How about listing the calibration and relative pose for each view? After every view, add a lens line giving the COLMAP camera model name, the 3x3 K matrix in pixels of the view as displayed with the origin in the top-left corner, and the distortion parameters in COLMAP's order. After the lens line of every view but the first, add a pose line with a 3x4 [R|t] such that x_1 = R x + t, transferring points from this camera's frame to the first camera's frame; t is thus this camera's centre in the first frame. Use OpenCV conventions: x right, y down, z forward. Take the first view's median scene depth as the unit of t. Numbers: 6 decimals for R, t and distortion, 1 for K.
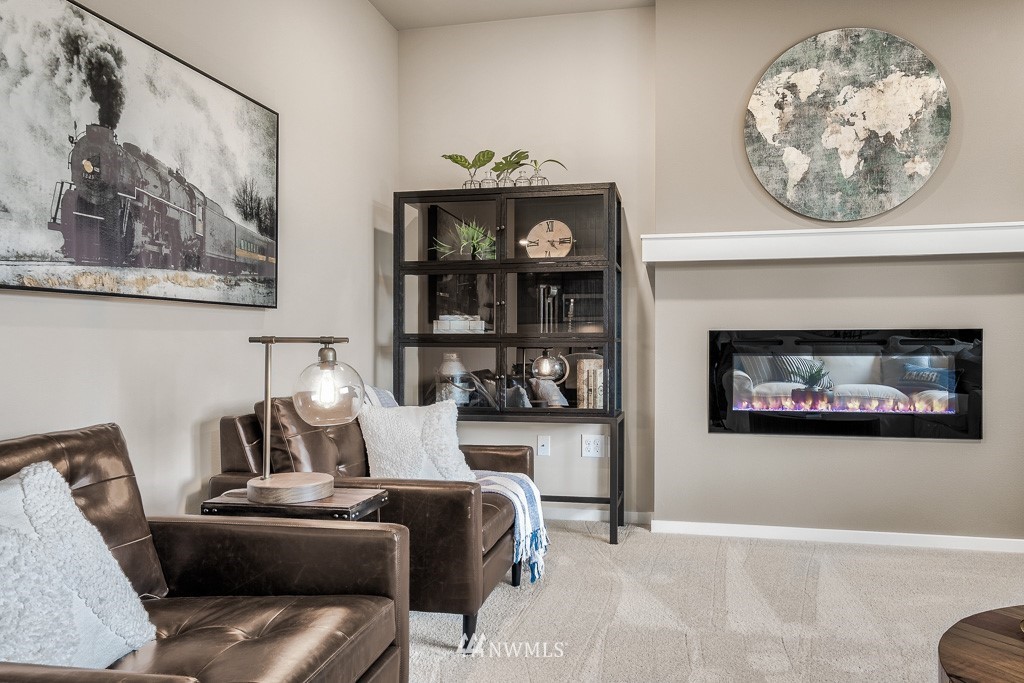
lens RADIAL K [[751.5, 0, 518.7], [0, 751.5, 348.1], [0, 0, 1]] dist [0.029096, -0.006178]
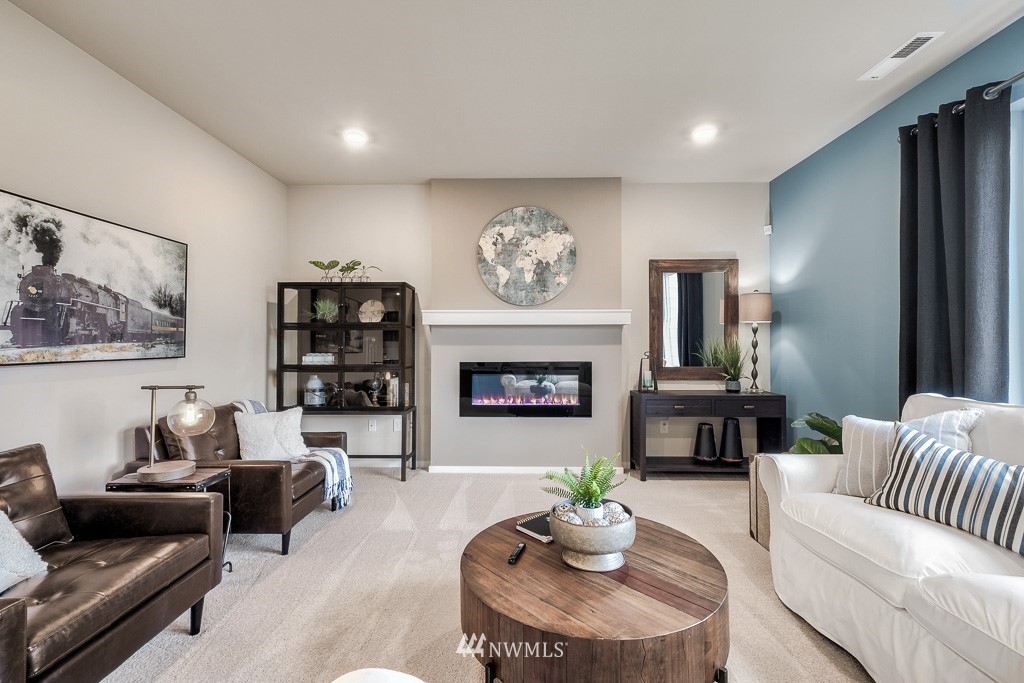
lens RADIAL K [[450.5, 0, 507.2], [0, 450.5, 340.7], [0, 0, 1]] dist [0.009250, -0.002764]
pose [[0.982564, 0.002216, 0.185913, 0.168485], [0.000384, 0.999903, -0.013945, -0.062804], [-0.185926, 0.013774, 0.982467, -0.116753]]
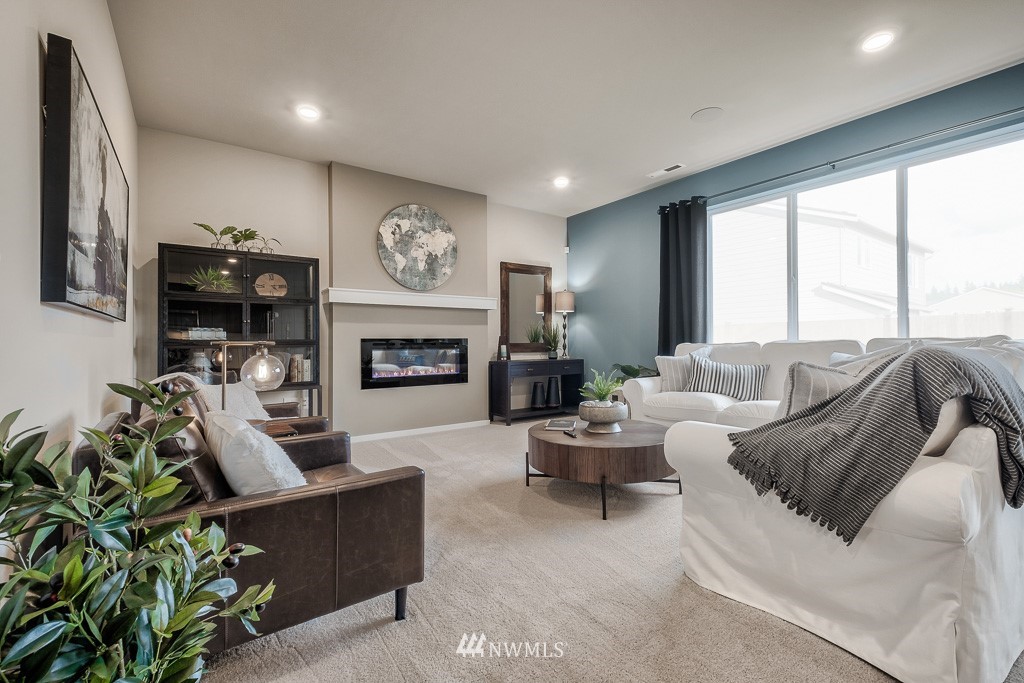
lens RADIAL K [[450.5, 0, 511.8], [0, 450.5, 341.1], [0, 0, 1]] dist [0.009250, -0.002764]
pose [[0.674000, -0.000466, 0.738731, -0.375931], [0.009353, 0.999925, -0.007903, -0.003250], [-0.738672, 0.012236, 0.673954, -0.102602]]
